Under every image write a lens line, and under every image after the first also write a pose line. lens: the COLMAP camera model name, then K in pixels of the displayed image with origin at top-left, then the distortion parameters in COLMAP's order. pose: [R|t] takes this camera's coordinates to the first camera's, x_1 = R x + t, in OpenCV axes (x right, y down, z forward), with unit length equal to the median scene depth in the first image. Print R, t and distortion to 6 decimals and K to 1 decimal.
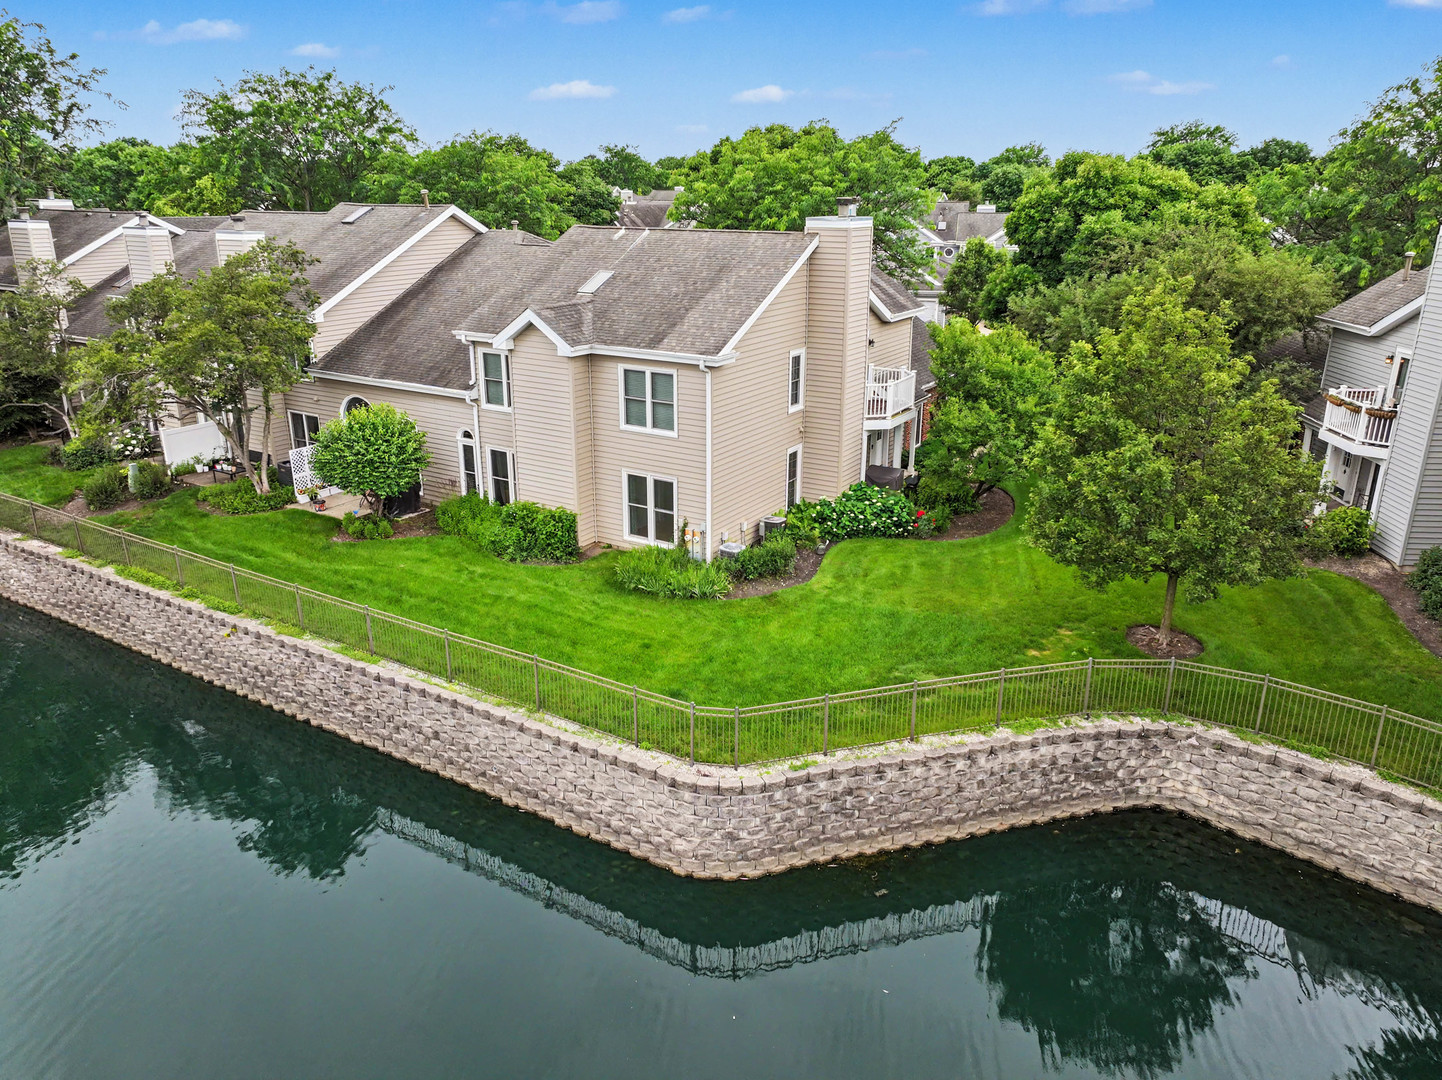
lens RADIAL K [[1019.9, 0, 721.0], [0, 1019.9, 540.0], [0, 0, 1]] dist [-0.009056, 0.022436]
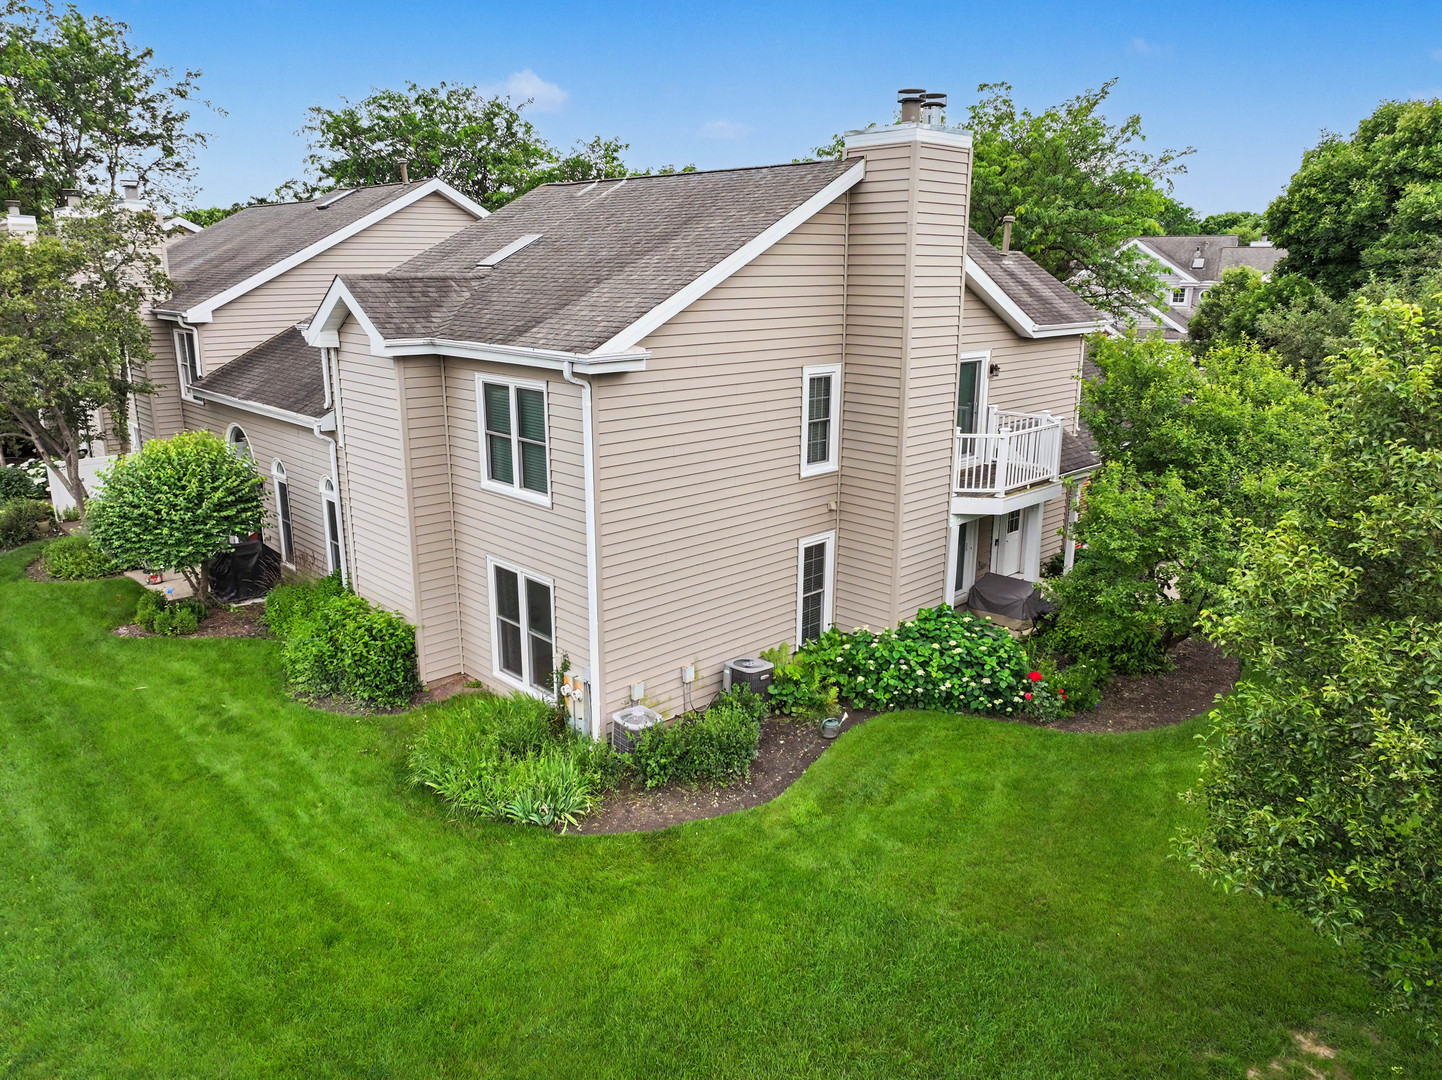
lens RADIAL K [[1019.9, 0, 721.0], [0, 1019.9, 540.0], [0, 0, 1]] dist [-0.009056, 0.022436]
pose [[0.969257, 0.064337, -0.237489, 0.161767], [-0.080602, 0.994974, -0.059413, -0.052889], [0.232473, 0.076729, 0.969572, 0.450604]]
